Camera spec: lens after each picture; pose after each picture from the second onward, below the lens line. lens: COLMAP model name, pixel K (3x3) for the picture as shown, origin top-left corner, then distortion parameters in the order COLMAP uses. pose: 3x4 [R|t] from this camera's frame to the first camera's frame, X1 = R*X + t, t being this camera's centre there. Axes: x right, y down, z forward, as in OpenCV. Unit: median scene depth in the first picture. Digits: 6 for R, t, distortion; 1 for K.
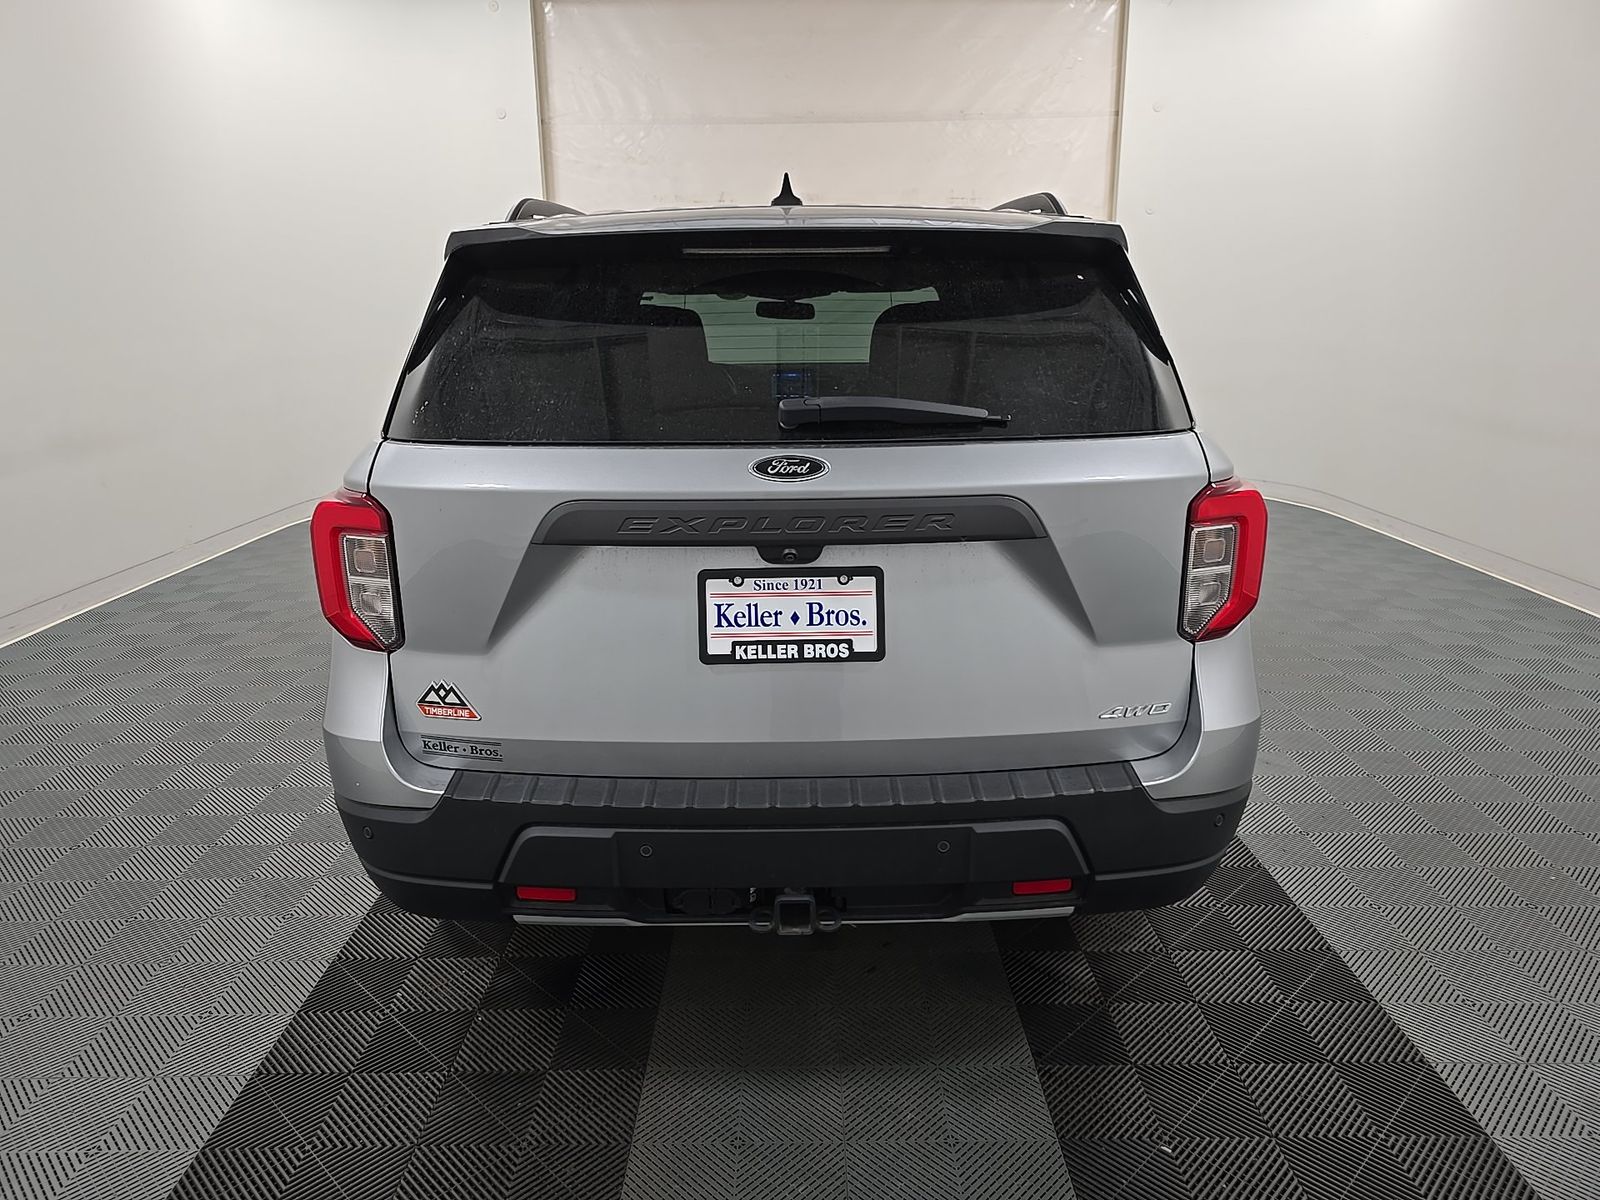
lens RADIAL K [[1088.4, 0, 800.0], [0, 1088.4, 600.0], [0, 0, 1]] dist [0.036123, -0.030166]
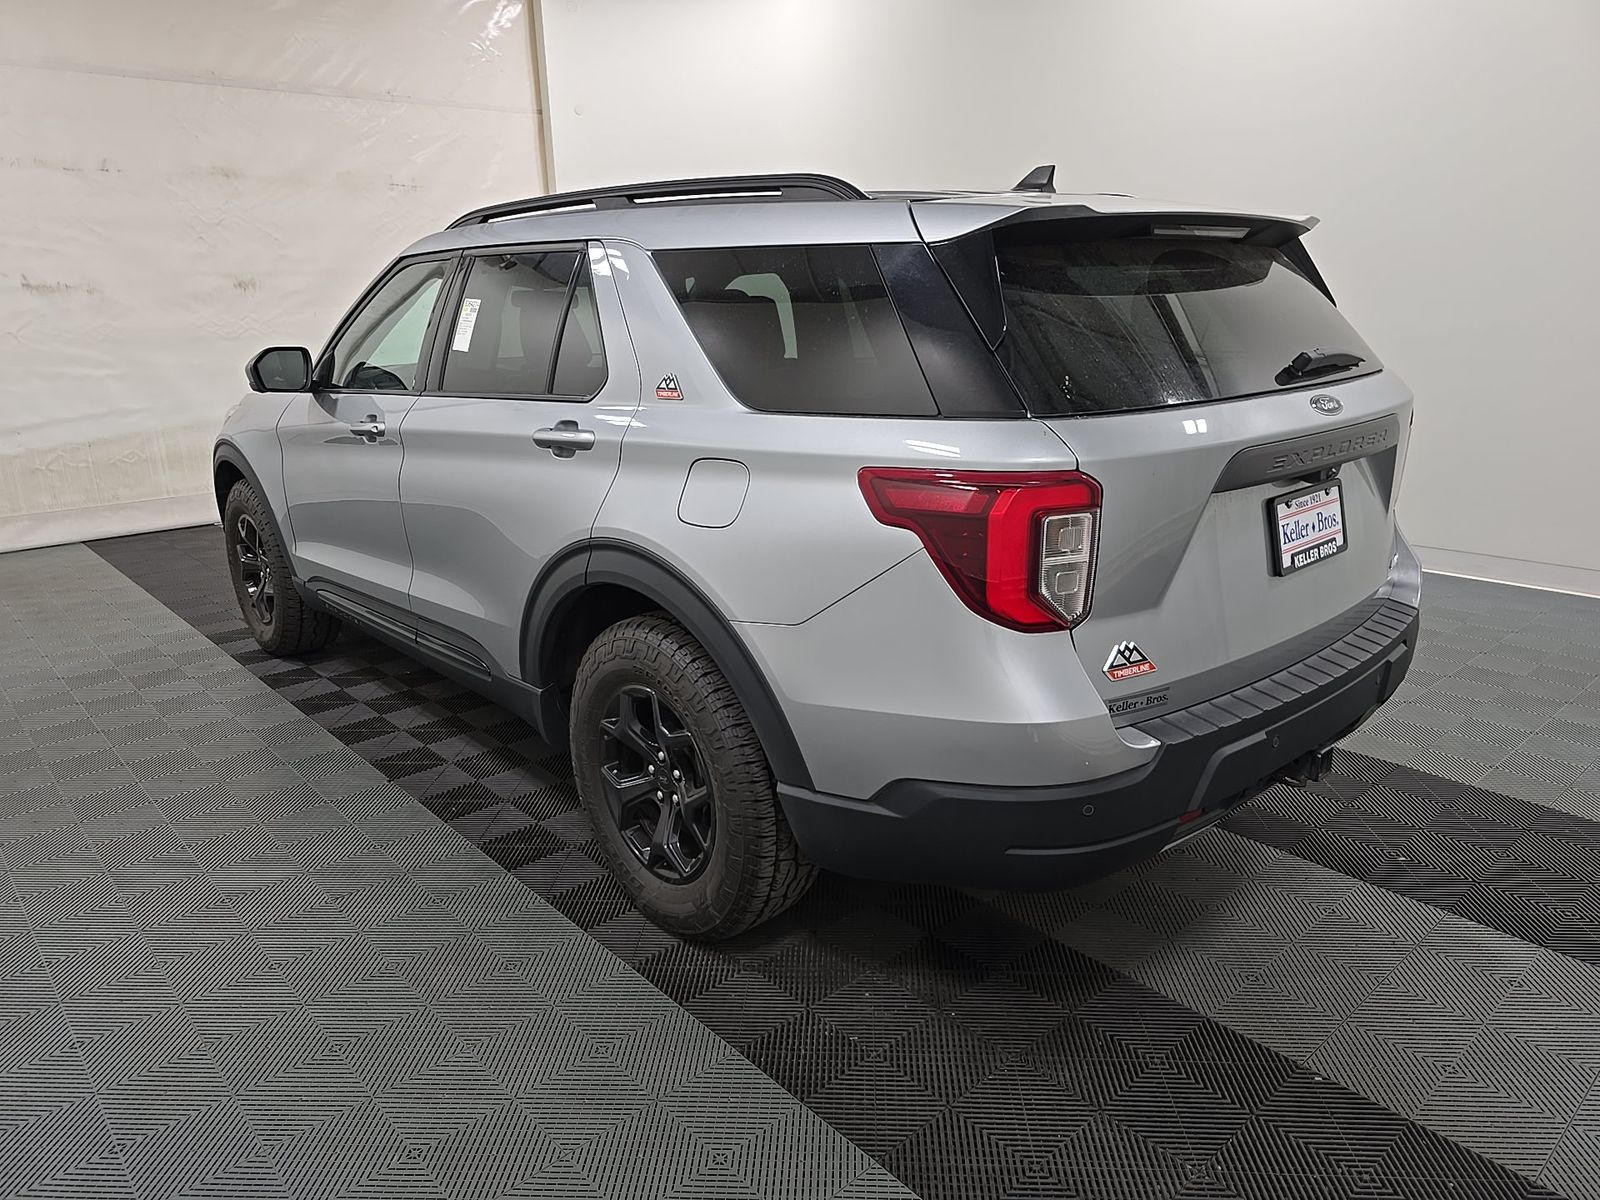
lens RADIAL K [[1088.4, 0, 800.0], [0, 1088.4, 600.0], [0, 0, 1]] dist [0.036123, -0.030166]
pose [[0.748118, -0.187933, 0.636397, -1.216238], [0.187608, 0.979831, 0.068809, -0.095299], [-0.636492, 0.067916, 0.768287, 0.397533]]
